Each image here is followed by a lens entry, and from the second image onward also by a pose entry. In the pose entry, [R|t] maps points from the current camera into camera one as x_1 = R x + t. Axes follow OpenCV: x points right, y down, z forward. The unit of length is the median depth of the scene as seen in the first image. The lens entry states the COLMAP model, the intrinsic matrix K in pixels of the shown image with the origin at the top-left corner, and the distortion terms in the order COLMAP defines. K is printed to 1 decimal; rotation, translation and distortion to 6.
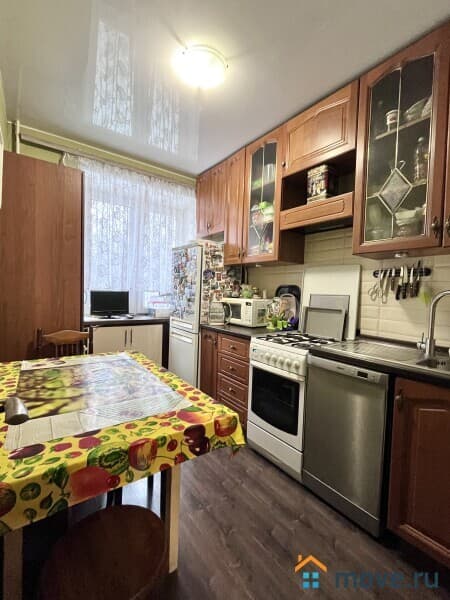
lens RADIAL K [[262.8, 0, 227.9], [0, 262.8, 301.6], [0, 0, 1]] dist [0.001323, -0.000185]
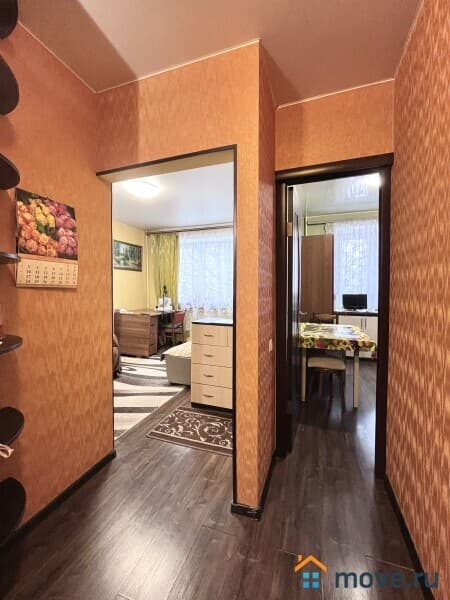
lens RADIAL K [[252.2, 0, 224.8], [0, 252.2, 300.0], [0, 0, 1]] dist [-0.001479, -0.000406]
pose [[0.546253, -0.007469, -0.837587, 0.865062], [-0.004231, 0.999923, -0.011677, 0.035940], [0.837610, 0.009922, 0.546179, -1.048539]]
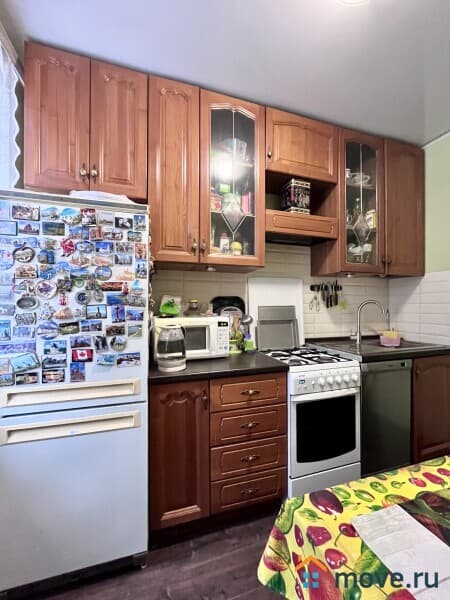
lens RADIAL K [[252.2, 0, 228.4], [0, 252.2, 301.7], [0, 0, 1]] dist [-0.001479, -0.000406]
pose [[0.332499, -0.026999, 0.942717, -0.715778], [0.047577, 0.998798, 0.011825, -0.075142], [-0.941903, 0.040920, 0.333383, 1.016910]]
